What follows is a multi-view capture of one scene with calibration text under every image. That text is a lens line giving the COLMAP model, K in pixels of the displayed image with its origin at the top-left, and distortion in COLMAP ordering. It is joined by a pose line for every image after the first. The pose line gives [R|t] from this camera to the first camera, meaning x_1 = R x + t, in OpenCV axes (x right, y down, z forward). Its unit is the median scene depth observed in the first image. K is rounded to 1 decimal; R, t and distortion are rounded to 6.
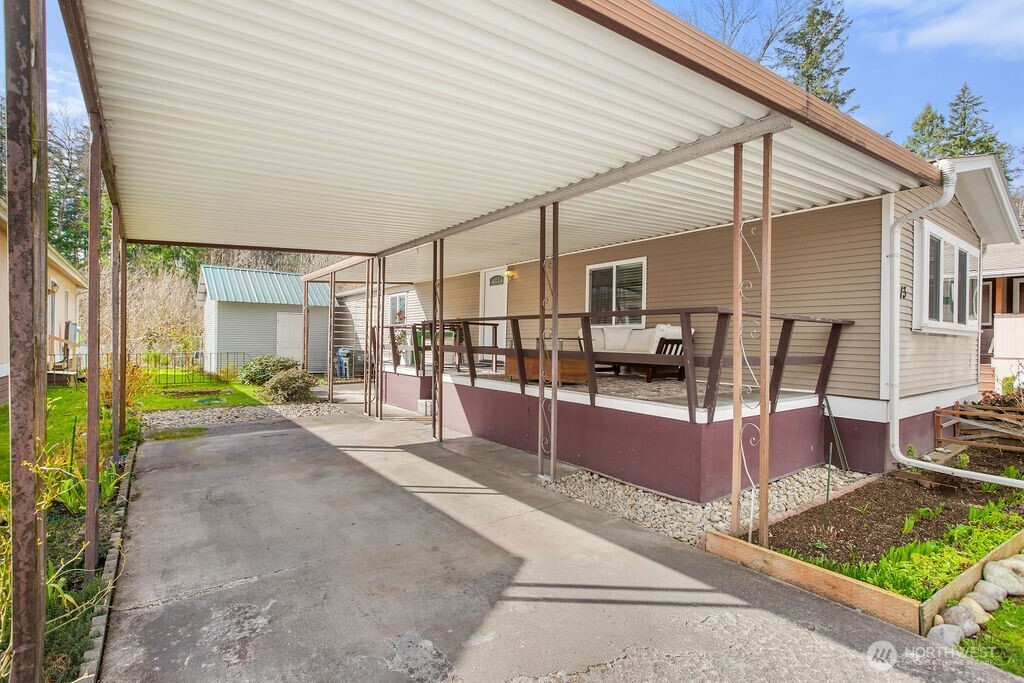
lens RADIAL K [[481.0, 0, 512.0], [0, 481.0, 341.5], [0, 0, 1]] dist [0.004369, 0.000197]
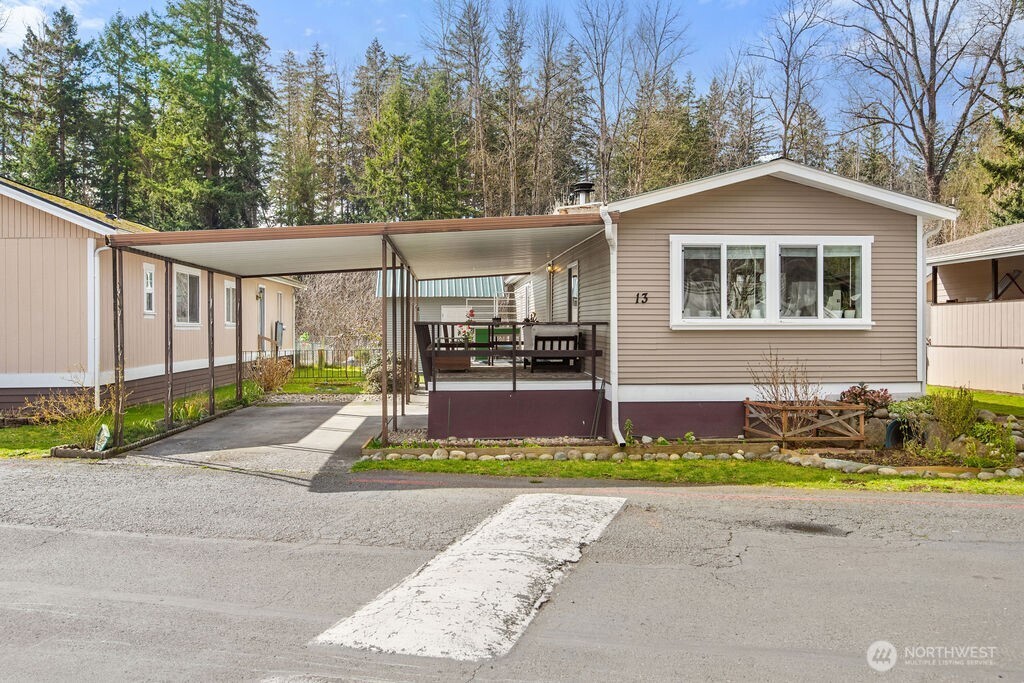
lens RADIAL K [[848.0, 0, 512.0], [0, 848.0, 341.5], [0, 0, 1]] dist [0.003475, -0.000232]
pose [[0.838519, -0.007538, -0.544821, 1.268387], [0.015056, 0.999843, 0.009340, -0.012337], [0.544665, -0.016034, 0.838500, -0.733335]]
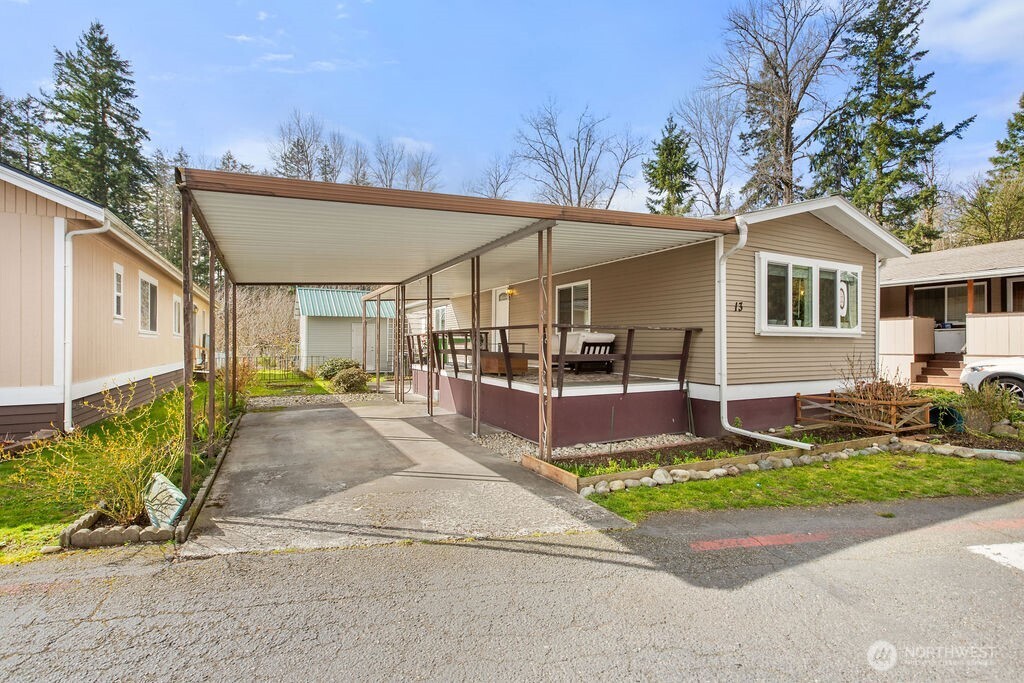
lens RADIAL K [[469.6, 0, 512.0], [0, 469.6, 341.5], [0, 0, 1]] dist [0.001146, 0.000177]
pose [[0.986043, -0.012838, -0.165997, 0.295082], [0.011800, 0.999904, -0.007233, -0.000976], [0.166074, 0.005173, 0.986100, -0.309598]]
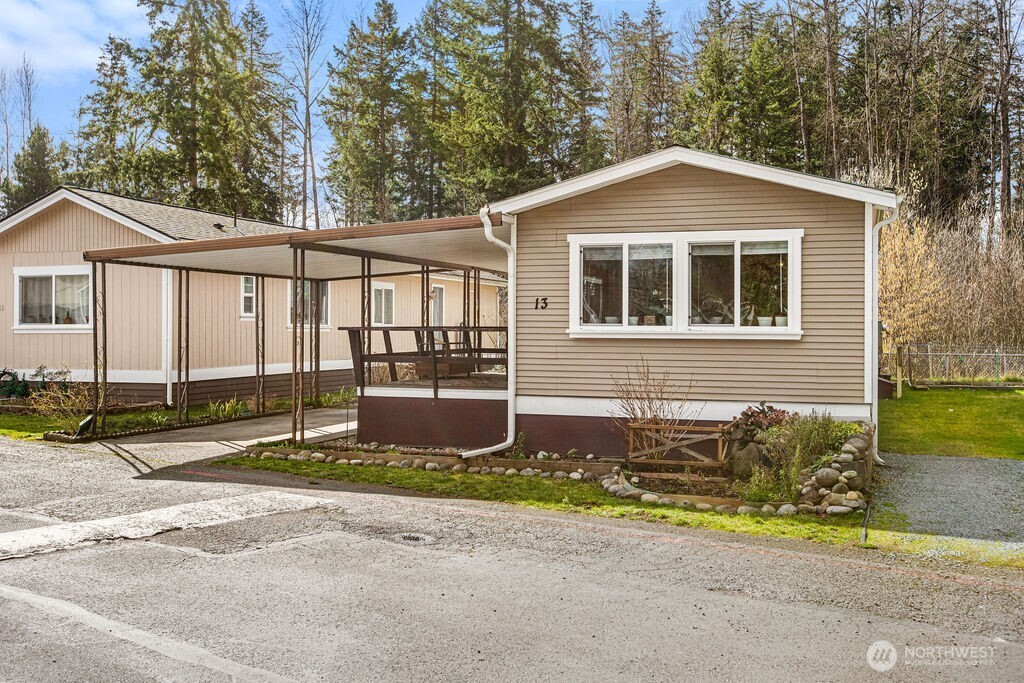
lens RADIAL K [[1007.0, 0, 512.0], [0, 1007.0, 341.5], [0, 0, 1]] dist [-0.007315, -0.000111]
pose [[0.561266, 0.000050, -0.827636, 2.041734], [0.004735, 0.999983, 0.003271, -0.014384], [0.827622, -0.005754, 0.561256, -0.295432]]
